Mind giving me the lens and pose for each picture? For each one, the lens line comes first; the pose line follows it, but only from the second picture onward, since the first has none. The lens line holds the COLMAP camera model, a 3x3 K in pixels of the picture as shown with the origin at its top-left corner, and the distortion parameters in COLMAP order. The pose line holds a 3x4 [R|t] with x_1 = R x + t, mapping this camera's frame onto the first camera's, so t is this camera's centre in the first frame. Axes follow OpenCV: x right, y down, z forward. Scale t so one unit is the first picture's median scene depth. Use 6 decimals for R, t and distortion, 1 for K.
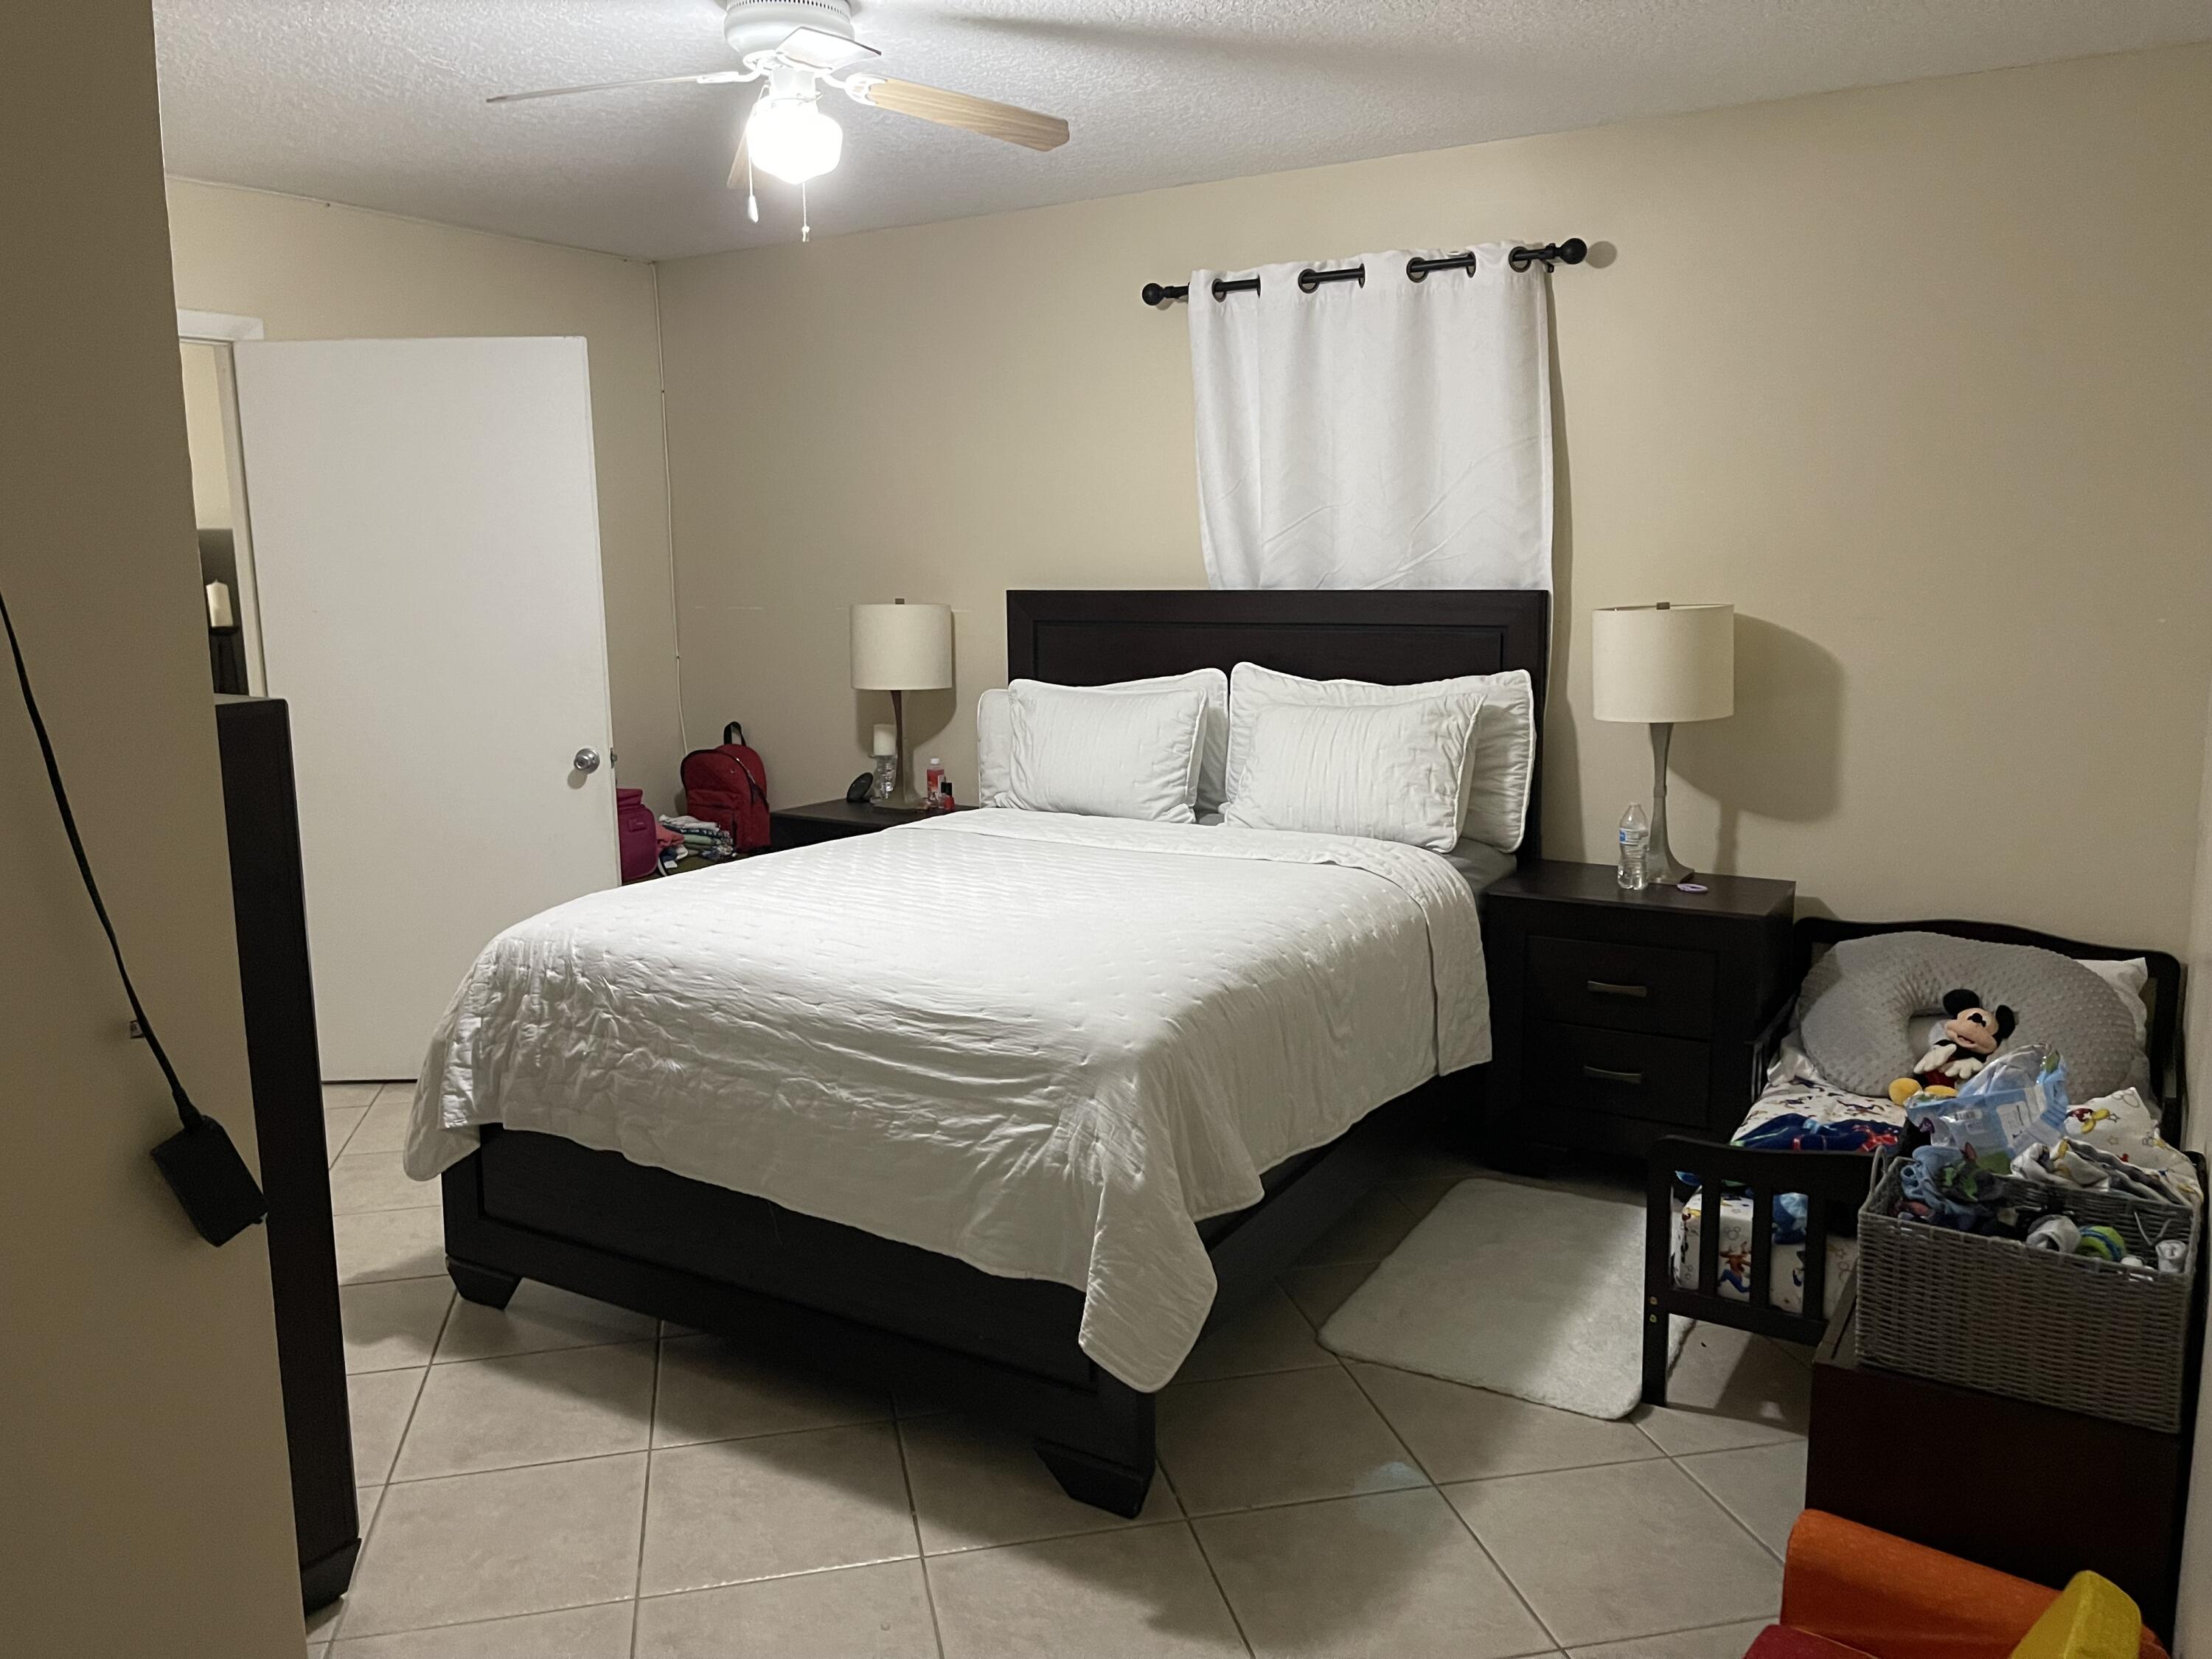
lens RADIAL K [[1664.5, 0, 1104.4], [0, 1664.5, 820.4], [0, 0, 1]] dist [0.078929, -0.099401]
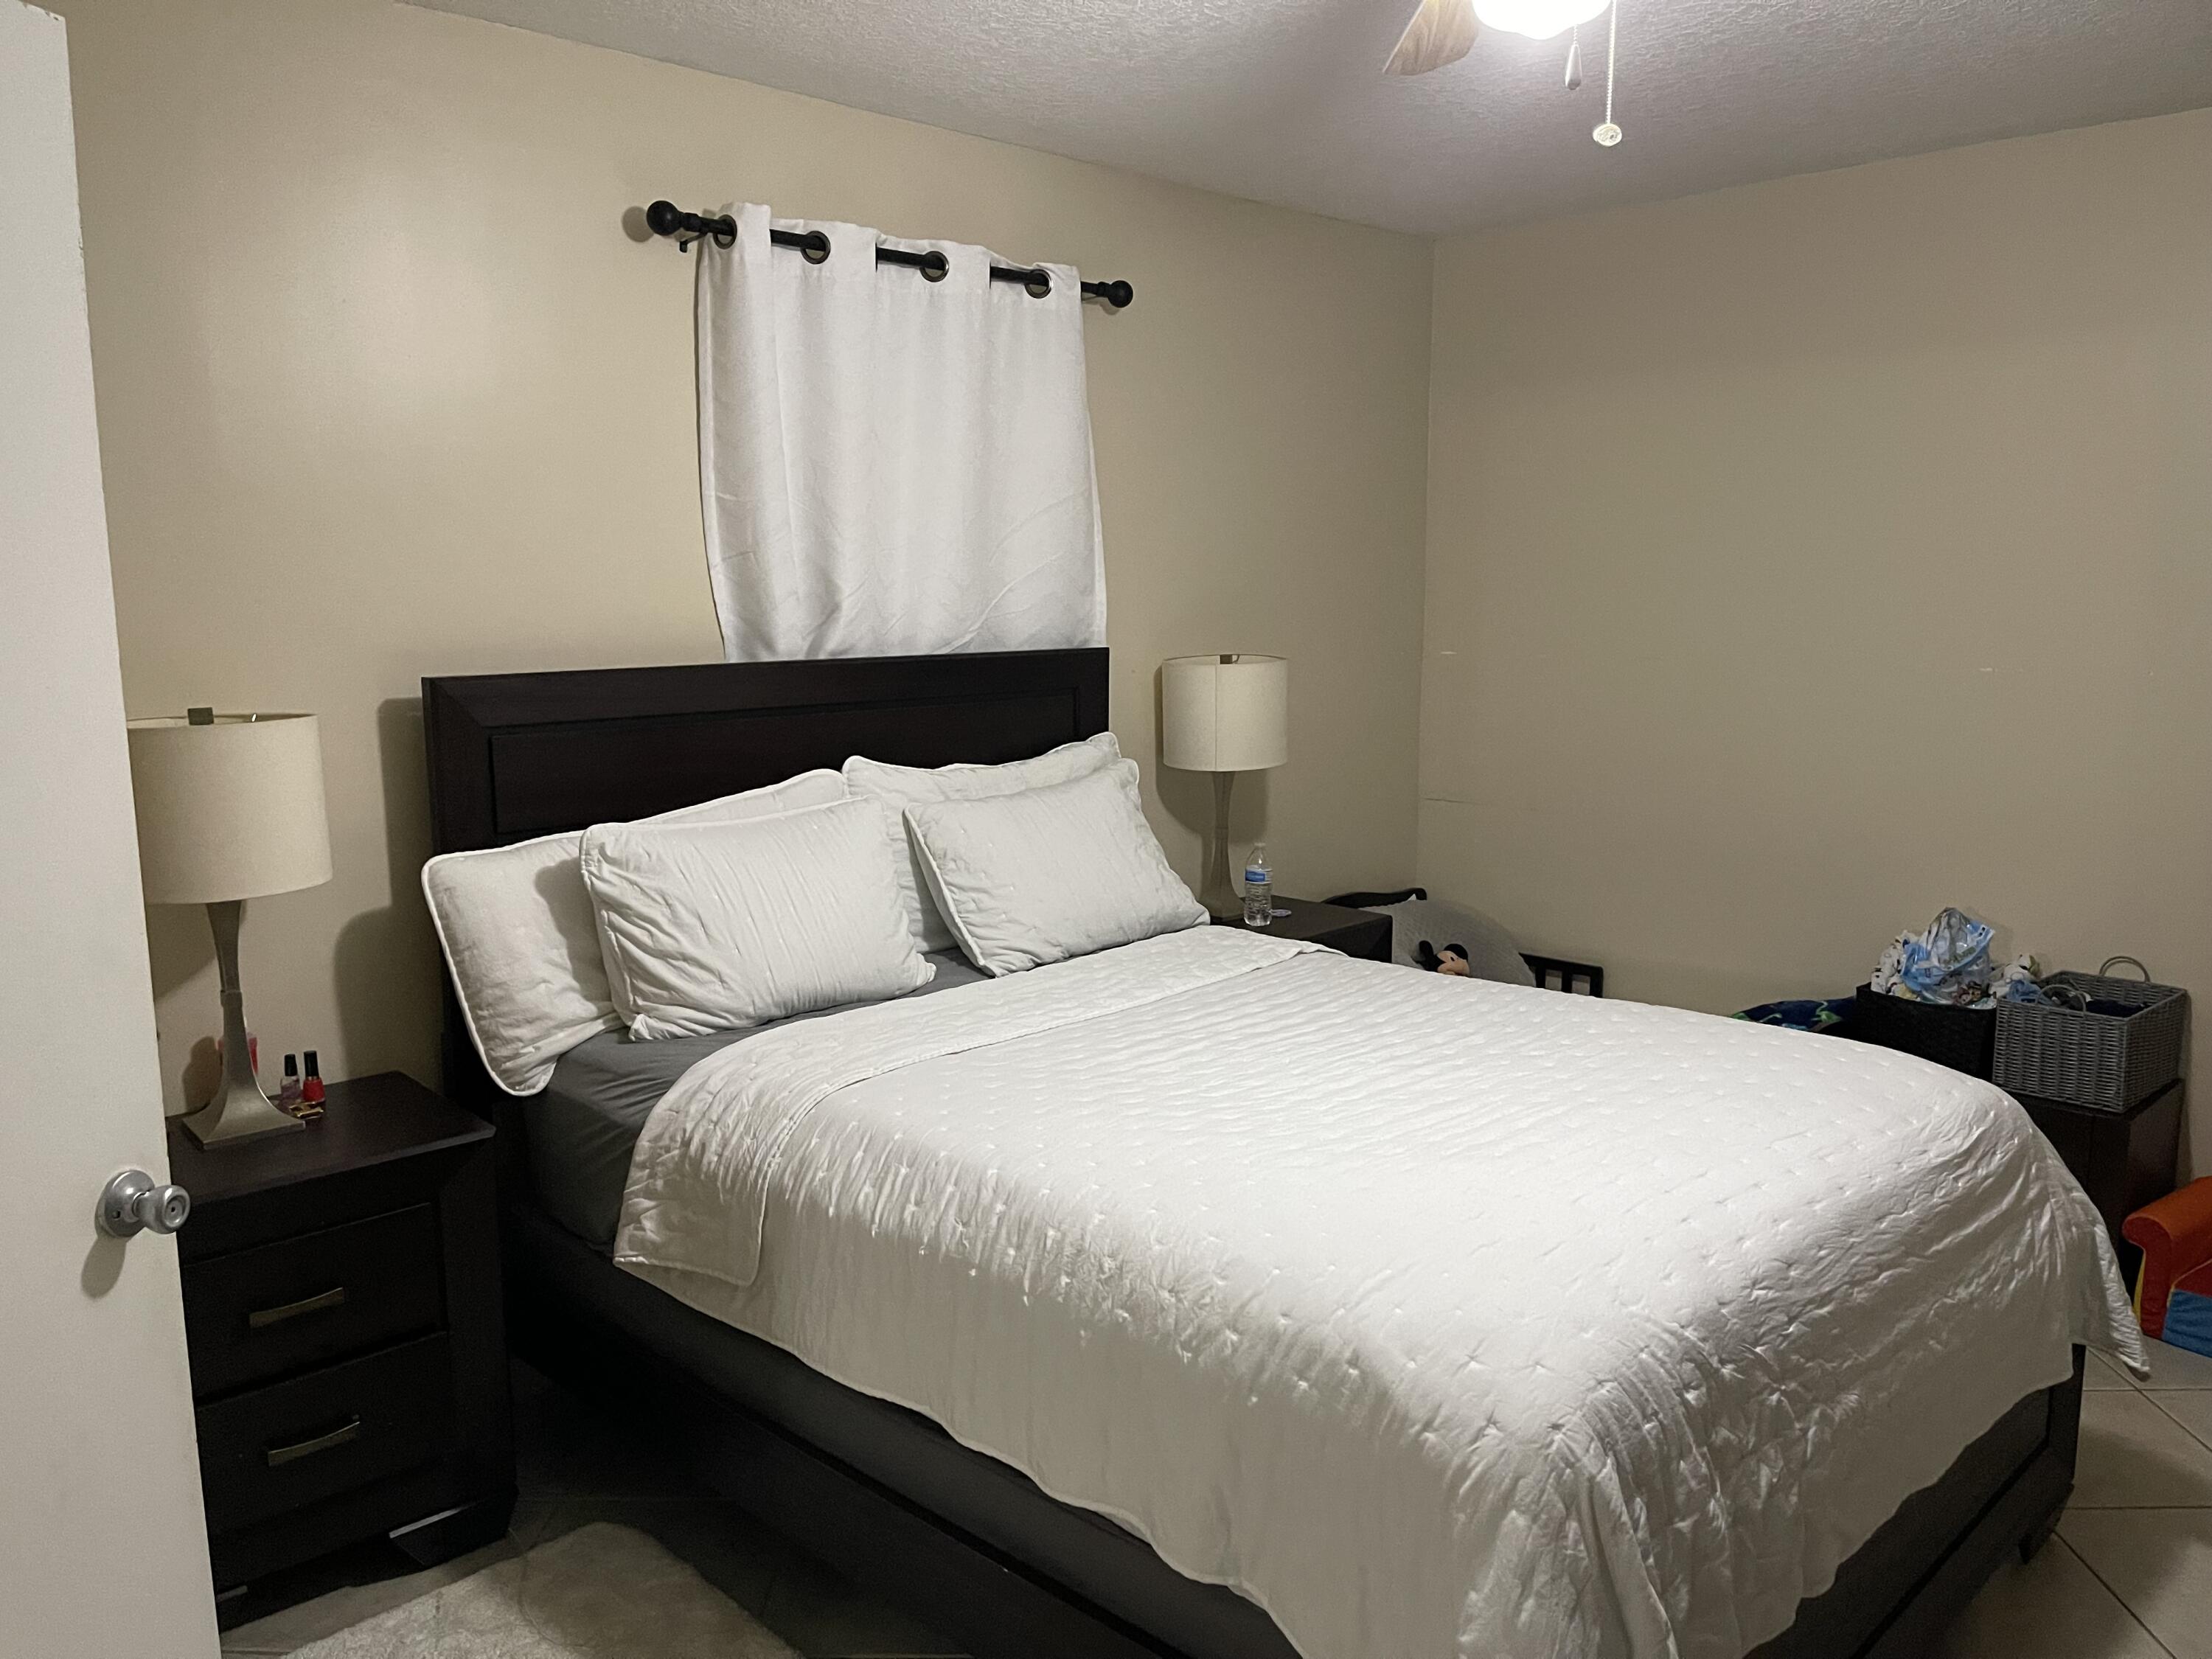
lens RADIAL K [[1664.5, 0, 1103.9], [0, 1664.5, 840.7], [0, 0, 1]] dist [0.078929, -0.099401]
pose [[0.242665, -0.145616, 0.959119, -0.680348], [0.158202, 0.981376, 0.108969, -0.136343], [-0.957124, 0.125291, 0.261182, 0.790550]]
